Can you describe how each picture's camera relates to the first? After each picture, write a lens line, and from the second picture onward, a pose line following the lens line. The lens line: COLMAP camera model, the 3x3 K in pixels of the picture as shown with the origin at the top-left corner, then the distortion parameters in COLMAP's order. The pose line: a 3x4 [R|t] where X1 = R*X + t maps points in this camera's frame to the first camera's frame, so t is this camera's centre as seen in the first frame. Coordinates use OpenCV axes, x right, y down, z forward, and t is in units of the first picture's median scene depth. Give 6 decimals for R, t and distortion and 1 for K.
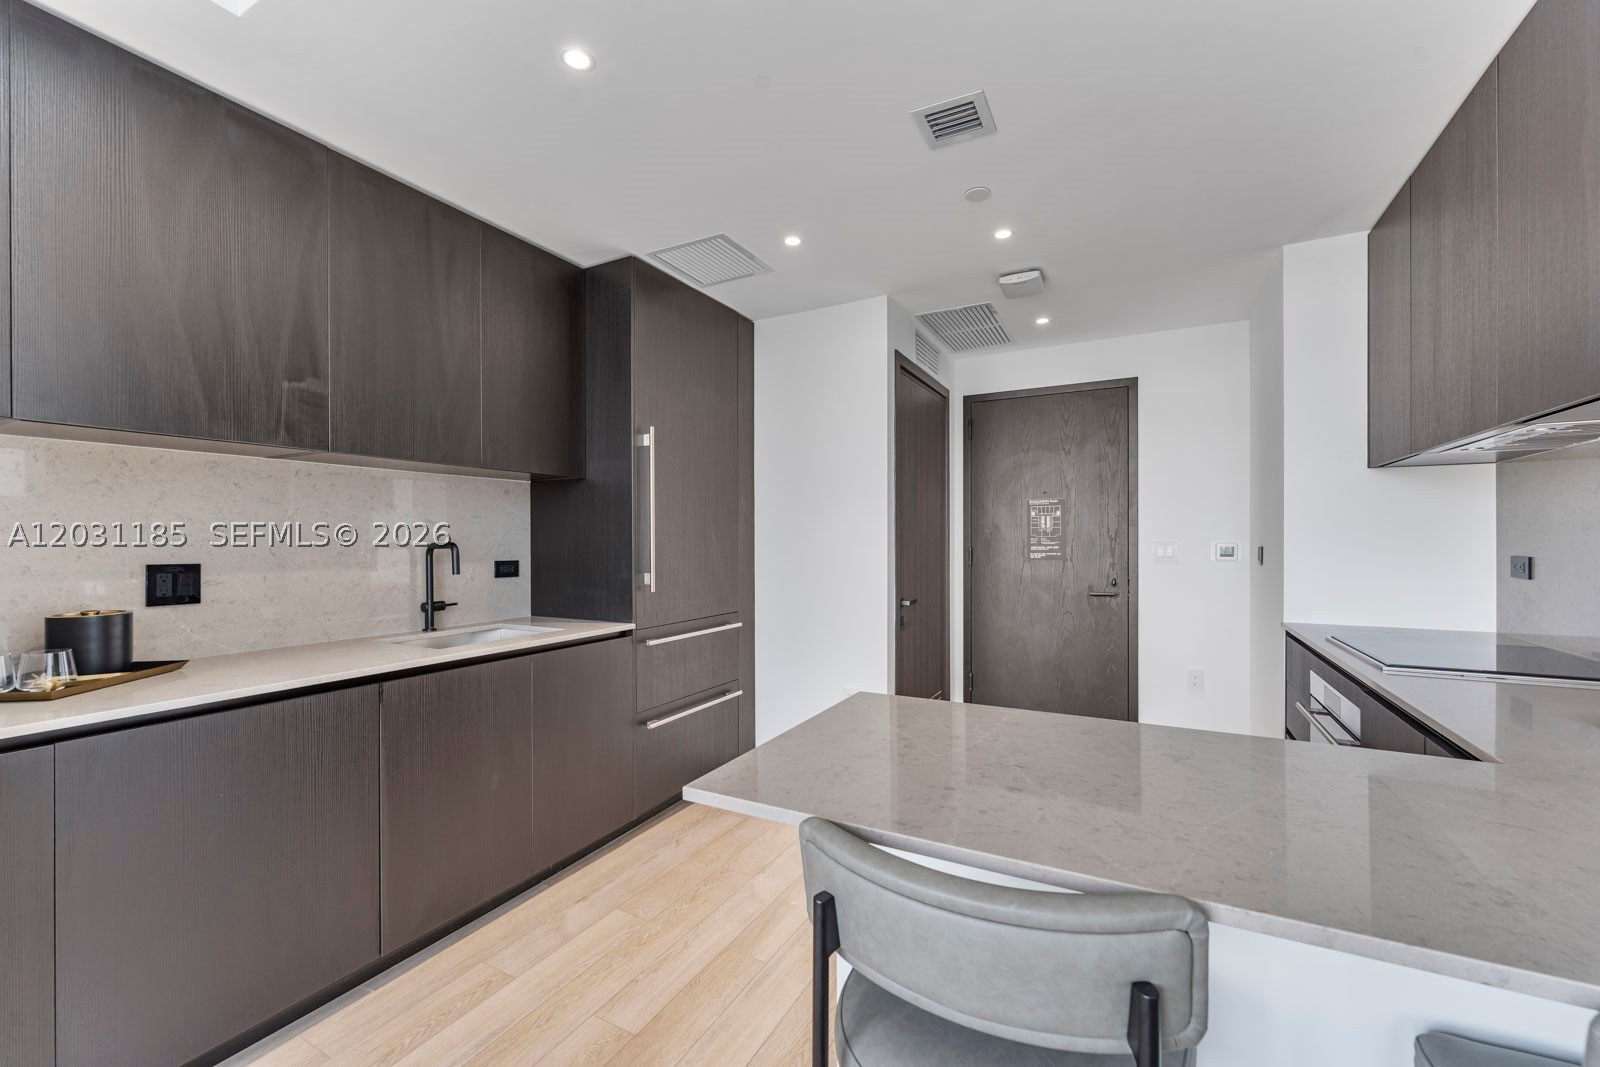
lens RADIAL K [[648.9, 0, 794.2], [0, 648.9, 542.2], [0, 0, 1]] dist [-0.000432, -0.000389]
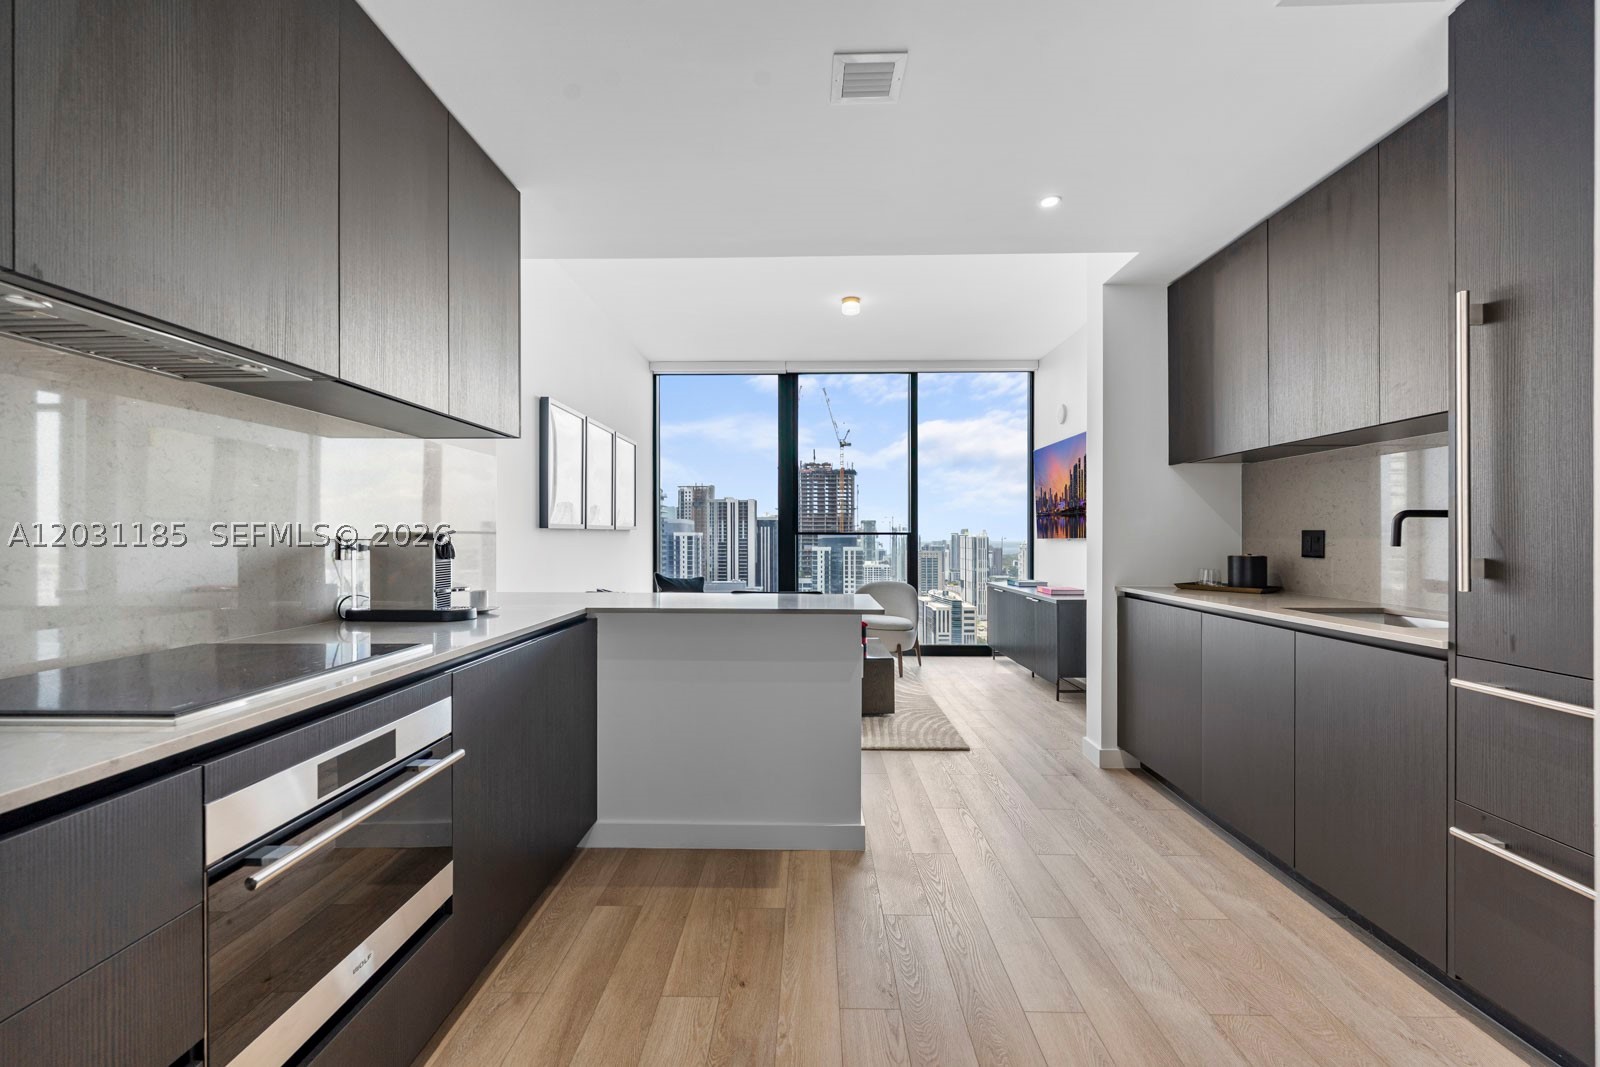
lens RADIAL K [[653.6, 0, 794.8], [0, 653.6, 532.4], [0, 0, 1]] dist [-0.001863, -0.000555]
pose [[-0.890299, 0.003645, -0.455362, 0.542803], [0.002937, 0.999993, 0.002261, 0.022480], [0.455367, 0.000676, -0.890304, 1.244263]]
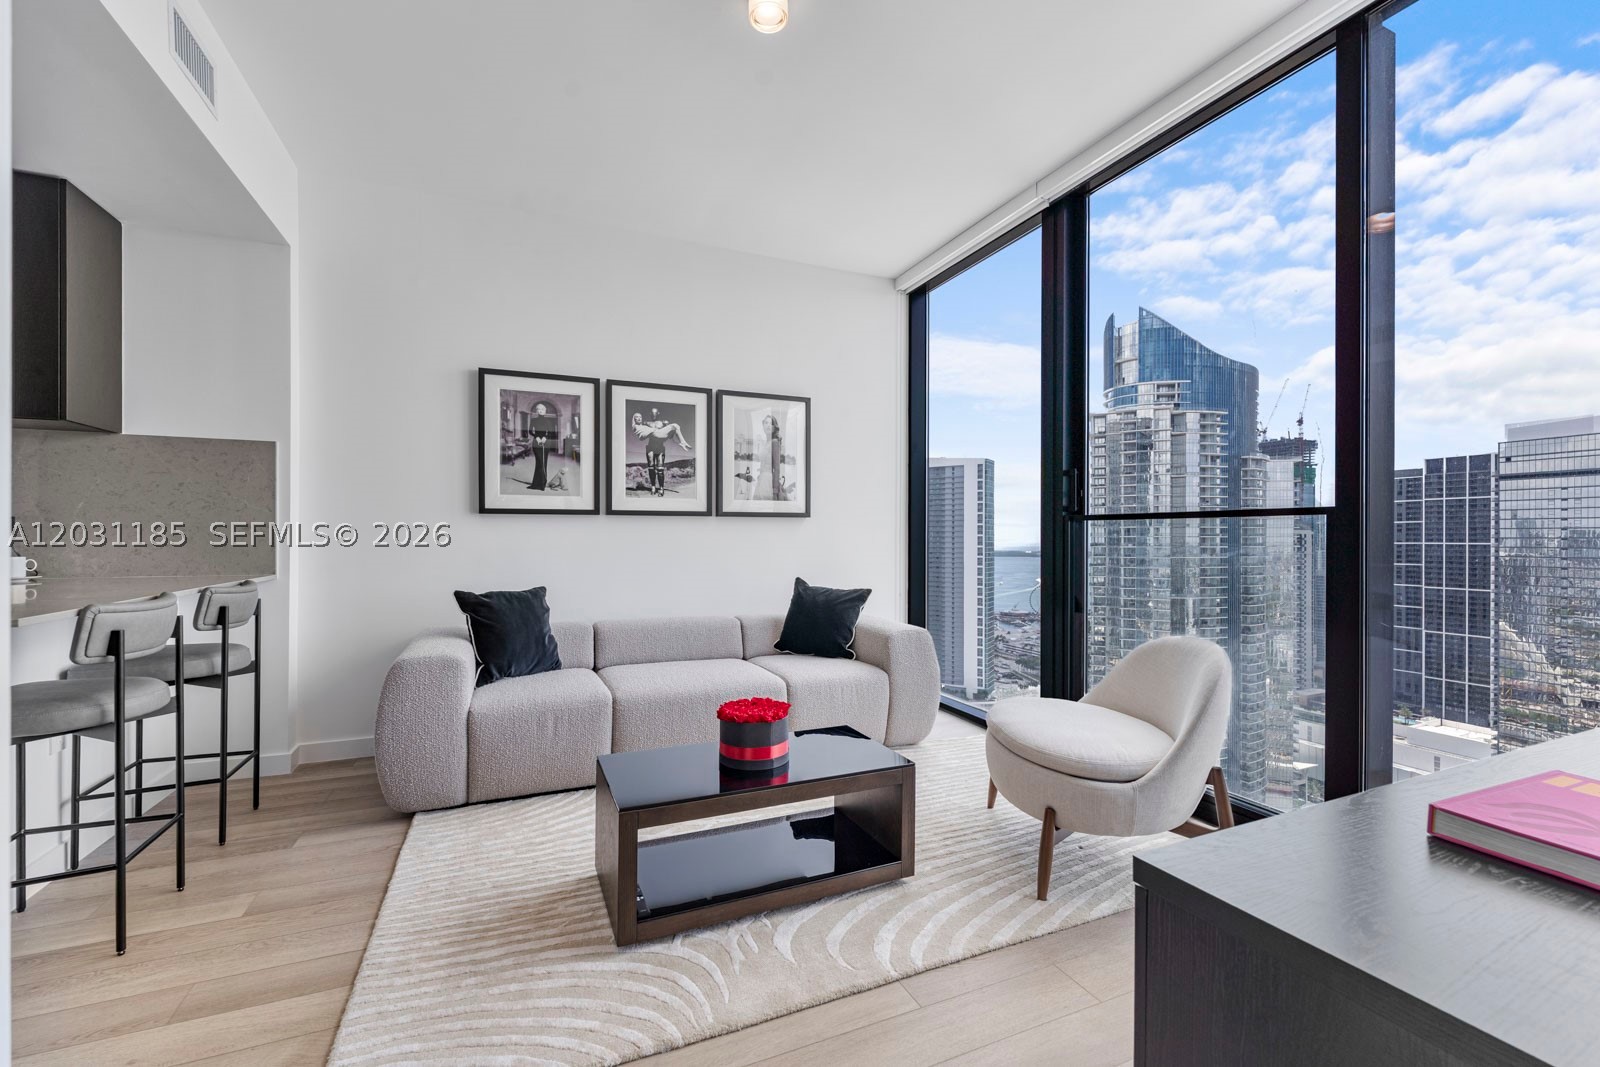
lens RADIAL K [[655.7, 0, 791.0], [0, 655.7, 539.0], [0, 0, 1]] dist [0.007080, -0.000425]
pose [[-0.777292, -0.000340, 0.629140, -0.889909], [0.002358, 0.999991, 0.003454, 0.061937], [-0.629136, 0.004168, -0.777284, 0.361341]]
